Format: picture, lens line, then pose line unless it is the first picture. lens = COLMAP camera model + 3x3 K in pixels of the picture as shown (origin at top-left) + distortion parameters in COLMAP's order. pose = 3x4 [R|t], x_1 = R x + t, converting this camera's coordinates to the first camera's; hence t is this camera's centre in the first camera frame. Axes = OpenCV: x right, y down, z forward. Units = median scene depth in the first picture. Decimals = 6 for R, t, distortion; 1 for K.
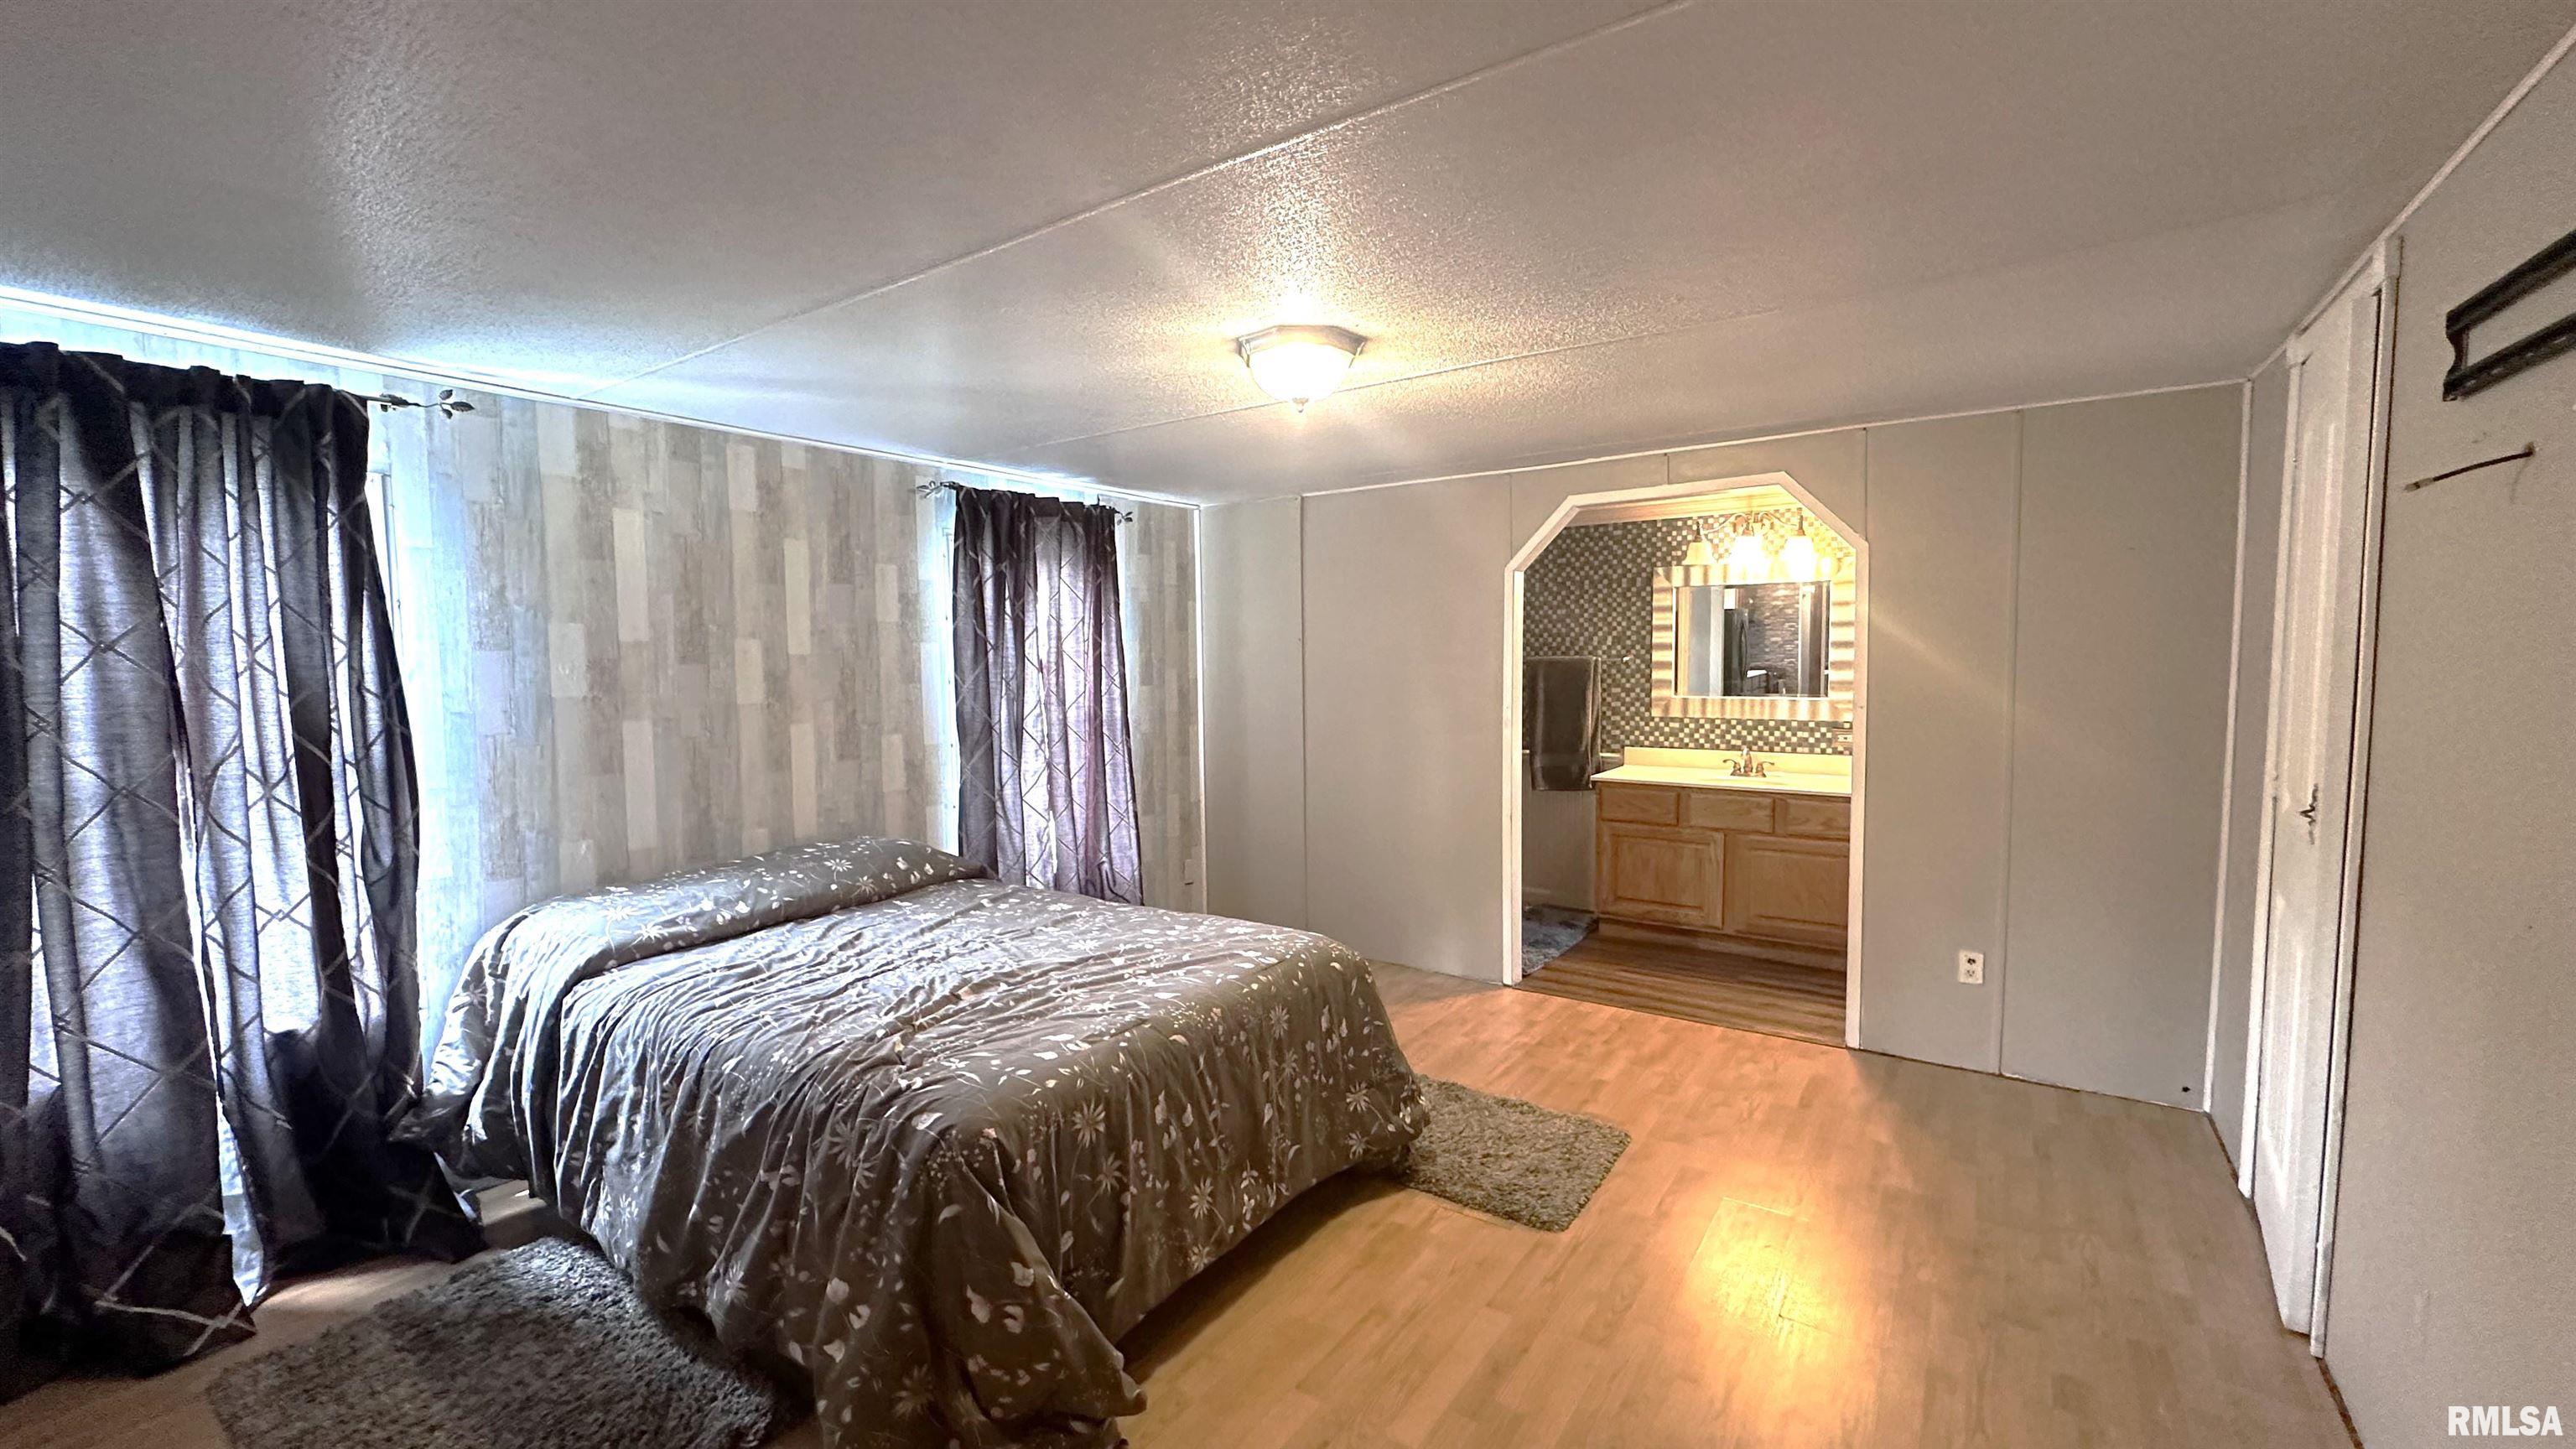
lens RADIAL K [[1026.7, 0, 1285.7], [0, 1026.7, 725.3], [0, 0, 1]] dist [-0.002208, 0.000271]
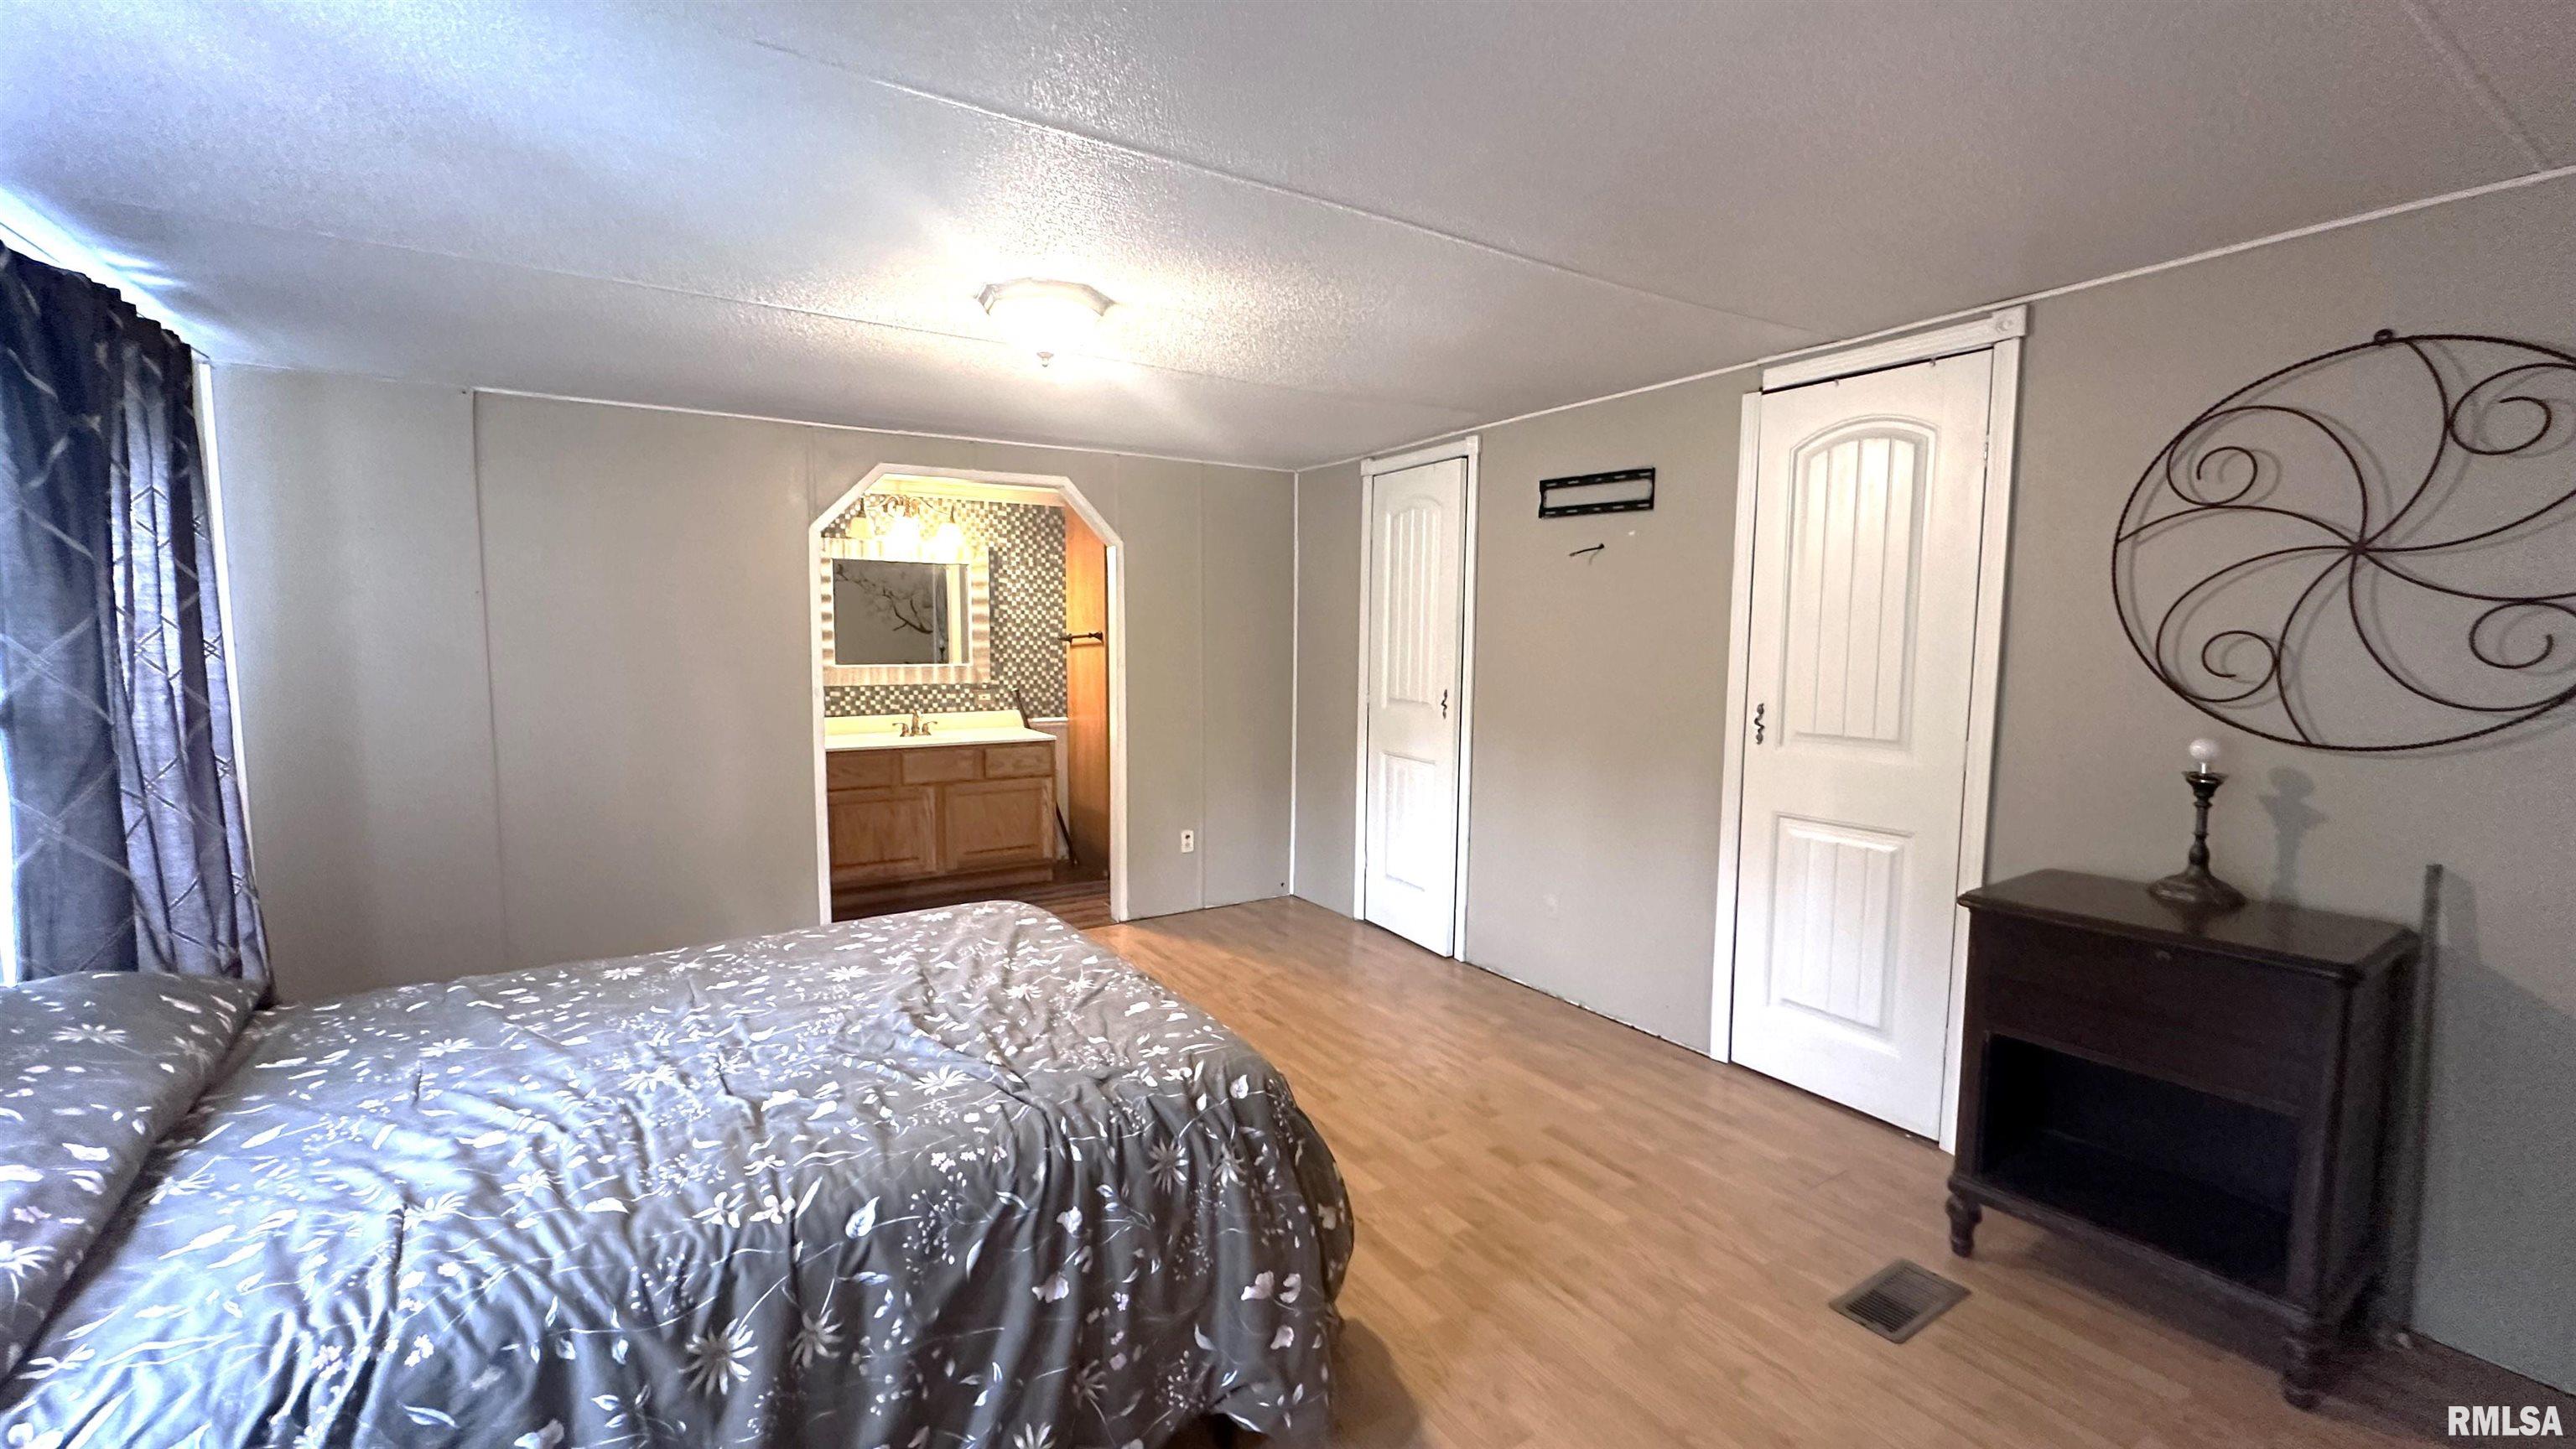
lens RADIAL K [[1026.7, 0, 1285.7], [0, 1026.7, 725.3], [0, 0, 1]] dist [-0.002208, 0.000271]
pose [[0.379070, -0.069171, 0.922779, -0.736600], [0.052886, 0.997192, 0.053024, 0.000955], [-0.923855, 0.028702, 0.381664, 0.363954]]
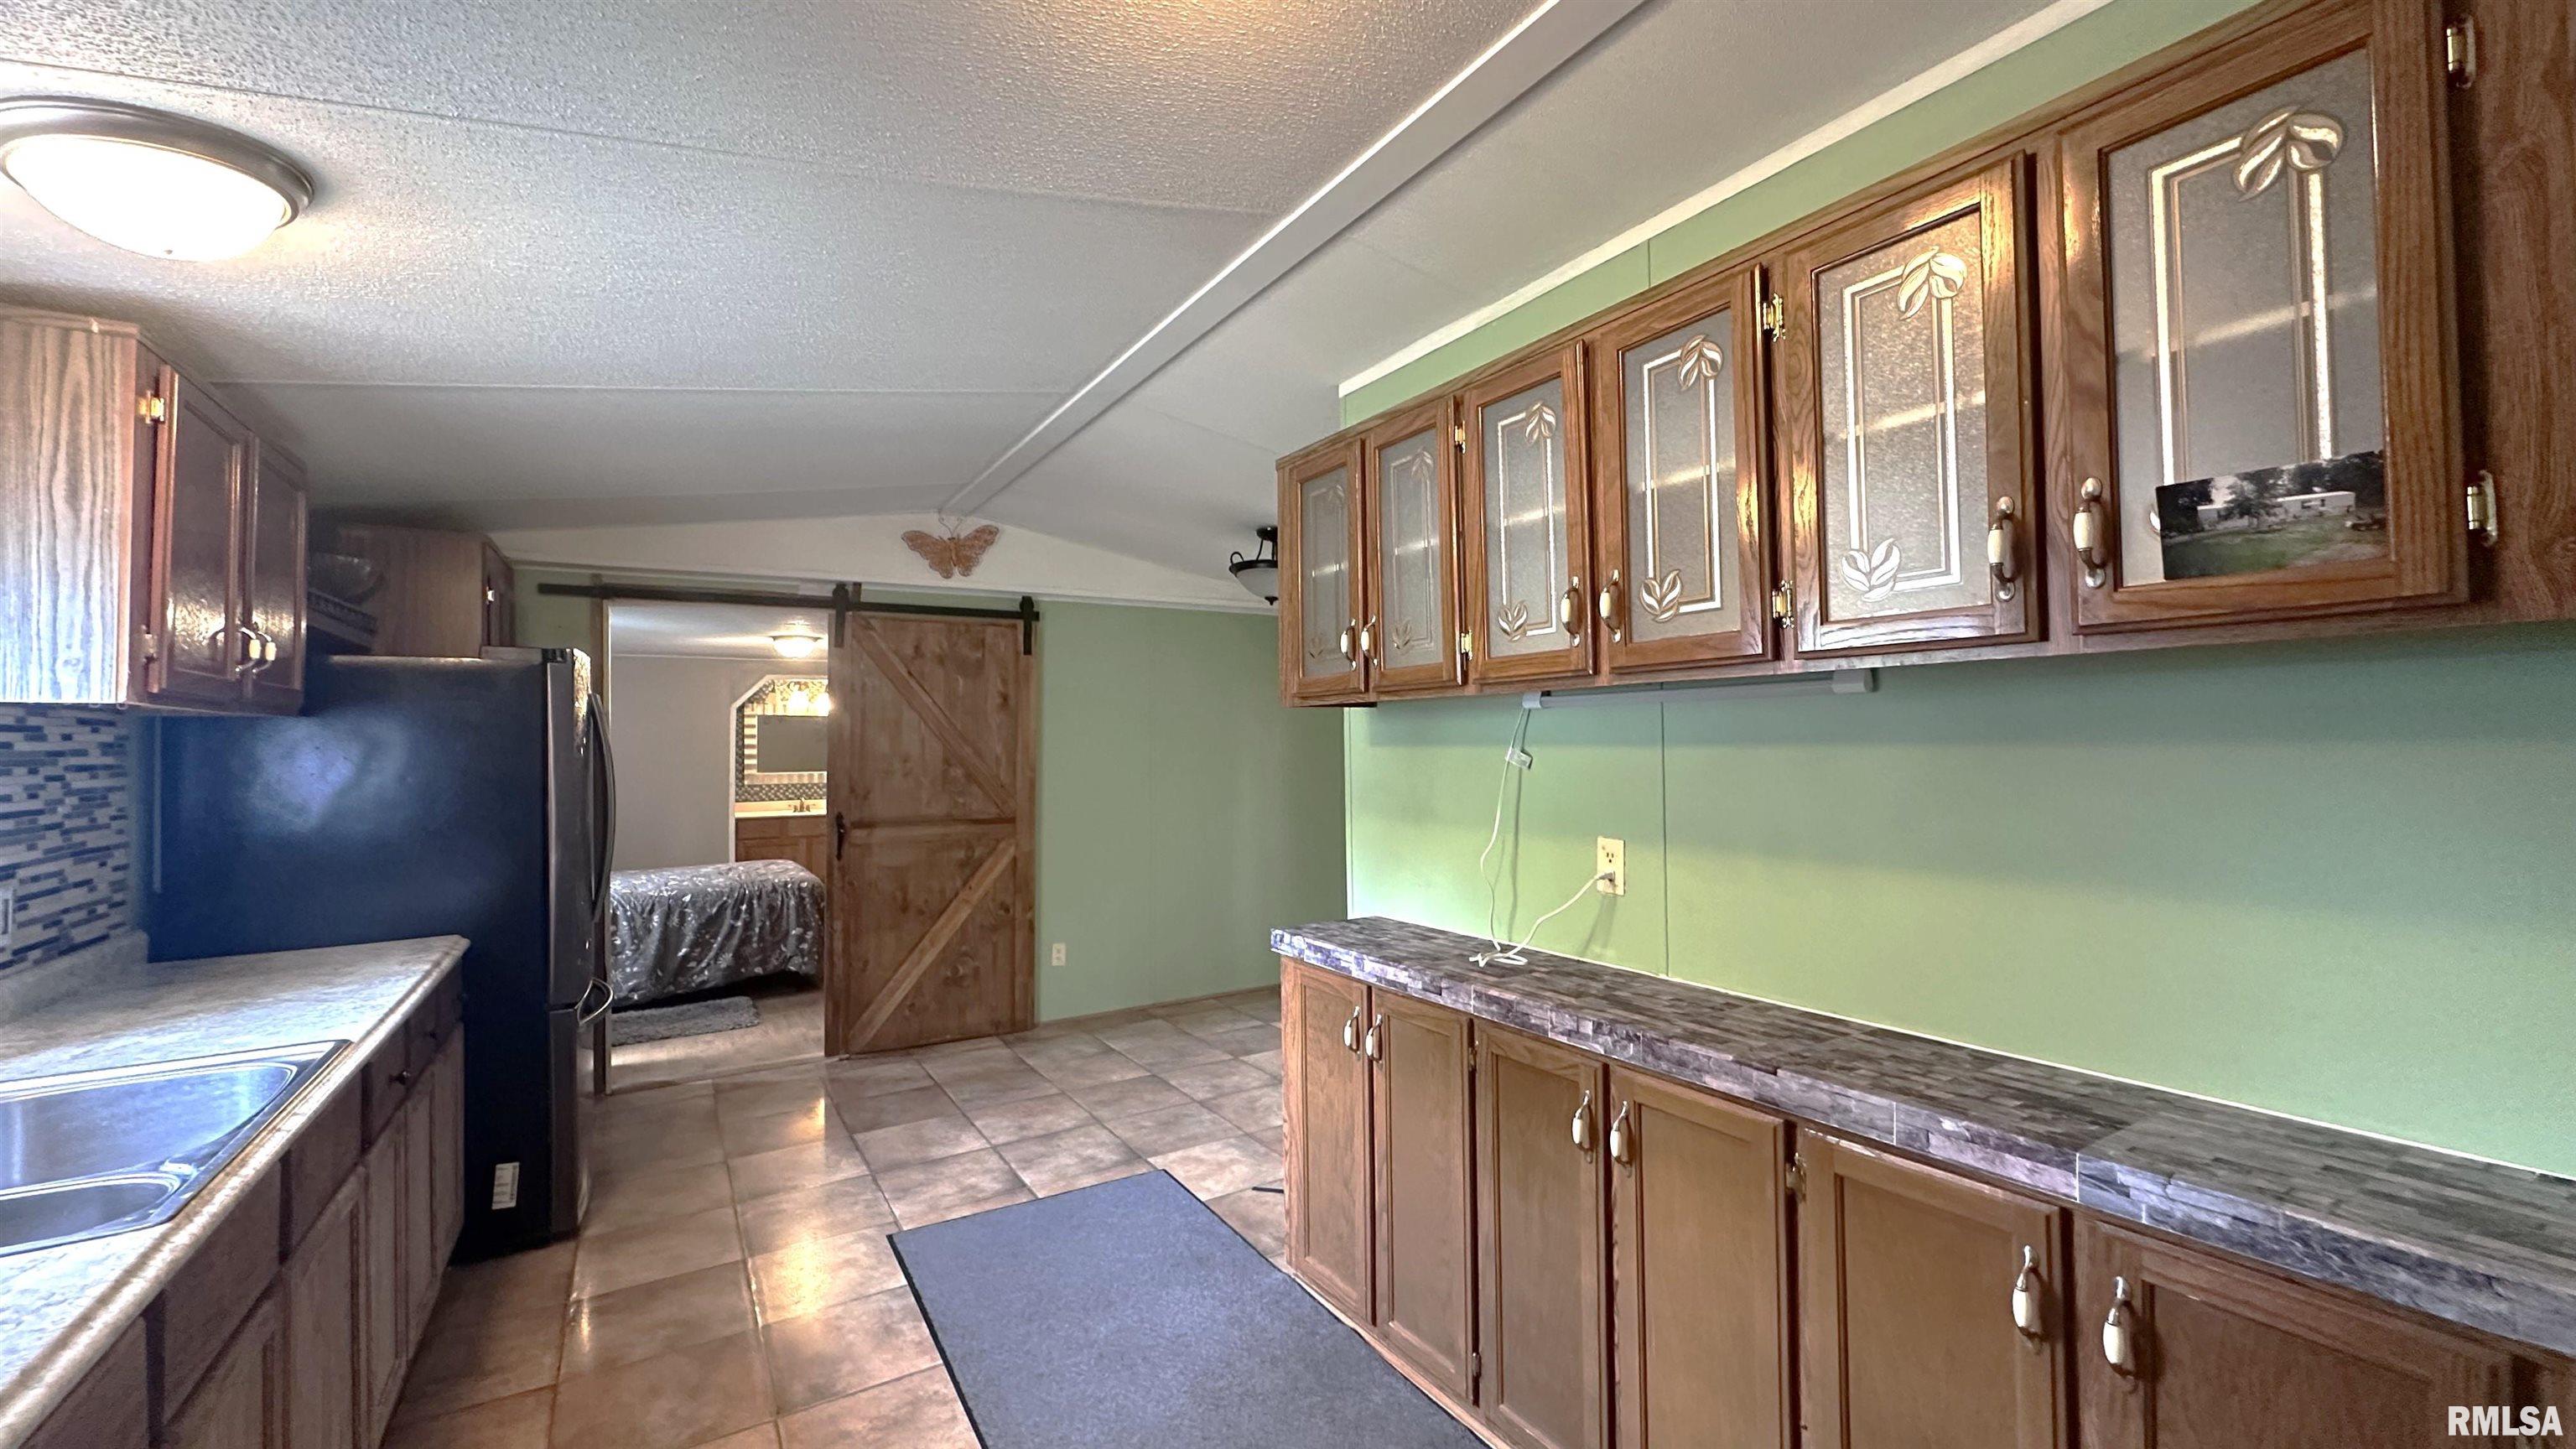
lens RADIAL K [[1026.7, 0, 1285.7], [0, 1026.7, 725.3], [0, 0, 1]] dist [-0.002208, 0.000271]
pose [[0.393811, 0.024134, 0.918875, -1.758329], [0.067772, 0.996172, -0.055209, 0.097190], [-0.916690, 0.084016, 0.390668, -1.123135]]
